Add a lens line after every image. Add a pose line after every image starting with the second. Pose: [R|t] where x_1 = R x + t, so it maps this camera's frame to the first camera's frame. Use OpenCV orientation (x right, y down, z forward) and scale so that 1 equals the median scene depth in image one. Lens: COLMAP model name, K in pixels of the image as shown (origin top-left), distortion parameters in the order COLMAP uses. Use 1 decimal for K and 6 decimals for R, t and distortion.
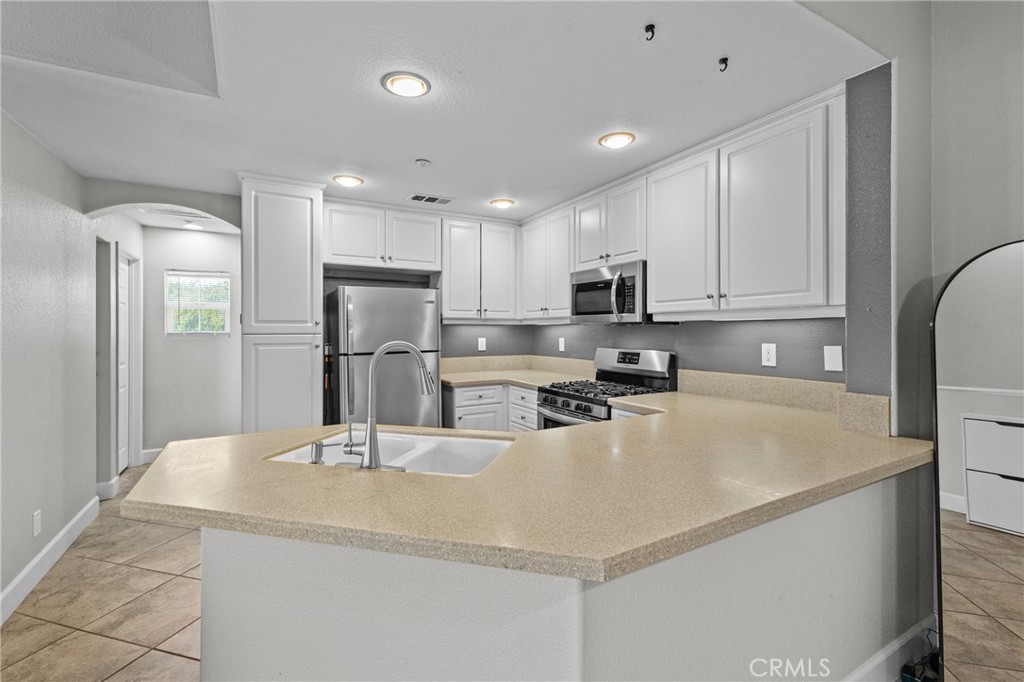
lens RADIAL K [[446.4, 0, 513.3], [0, 446.4, 337.0], [0, 0, 1]] dist [0.003947, 0.000296]
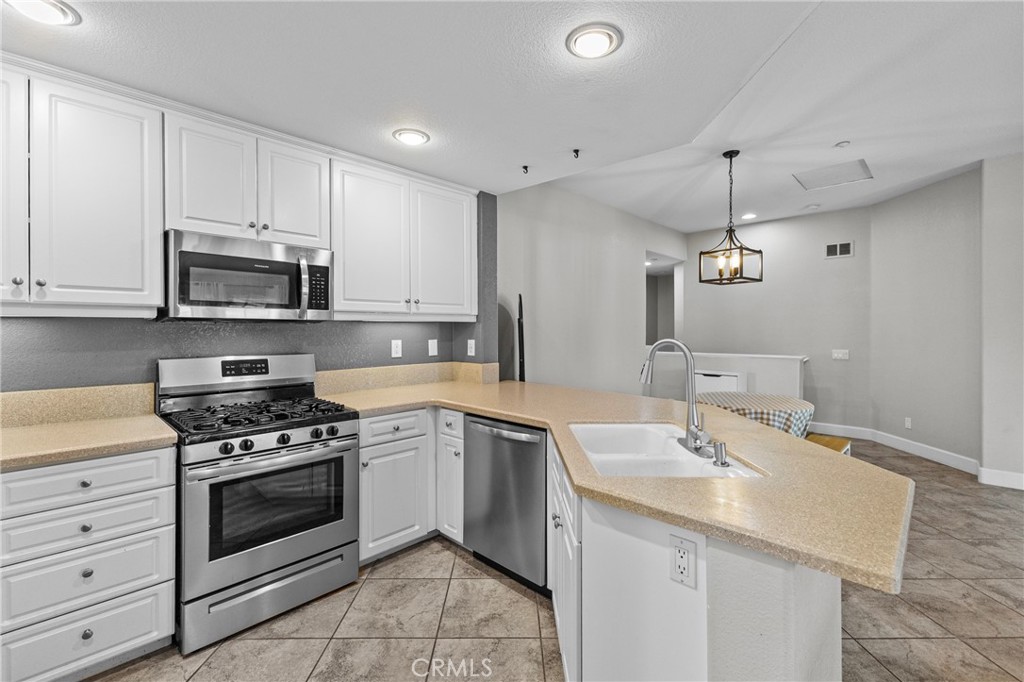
lens RADIAL K [[446.4, 0, 514.4], [0, 446.4, 329.9], [0, 0, 1]] dist [0.003947, 0.000296]
pose [[-0.285859, -0.000705, 0.958272, -0.762804], [0.019953, 0.999779, 0.006688, -0.016230], [-0.958064, 0.021032, -0.285781, 1.022089]]
